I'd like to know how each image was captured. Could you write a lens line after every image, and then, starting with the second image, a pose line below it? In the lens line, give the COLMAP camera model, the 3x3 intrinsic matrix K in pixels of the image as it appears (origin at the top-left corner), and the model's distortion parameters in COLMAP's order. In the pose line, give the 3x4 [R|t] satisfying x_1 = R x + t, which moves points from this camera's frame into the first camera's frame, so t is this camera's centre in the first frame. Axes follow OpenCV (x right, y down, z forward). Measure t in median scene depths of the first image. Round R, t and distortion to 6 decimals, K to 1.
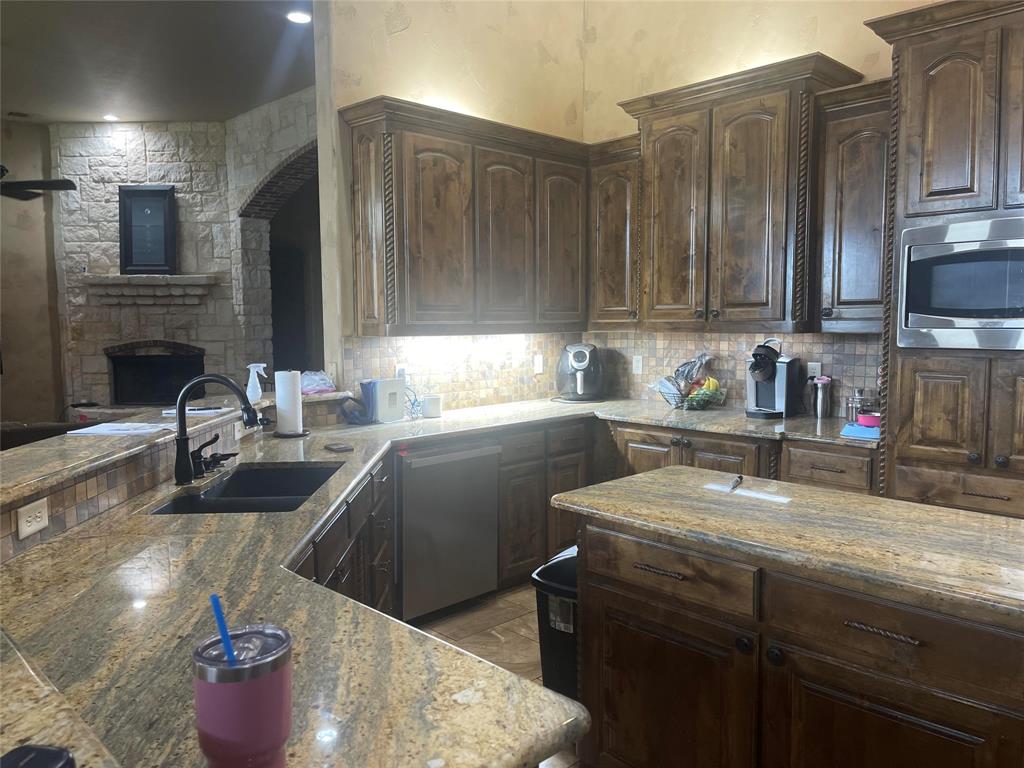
lens RADIAL K [[762.8, 0, 512.0], [0, 762.8, 384.0], [0, 0, 1]] dist [0.070708, -0.099101]
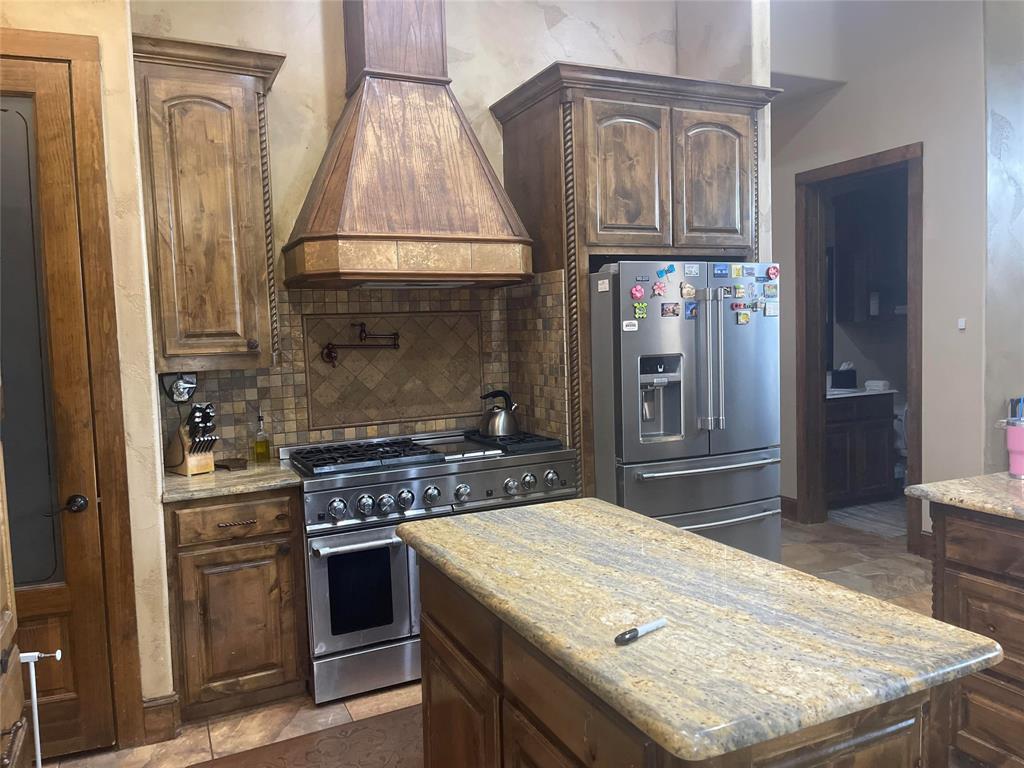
lens RADIAL K [[762.8, 0, 512.0], [0, 762.8, 384.0], [0, 0, 1]] dist [0.070708, -0.099101]
pose [[-0.942032, 0.009739, 0.335381, 0.102920], [0.063531, 0.986674, 0.149796, -0.078275], [-0.329453, 0.162420, -0.930097, 0.831999]]
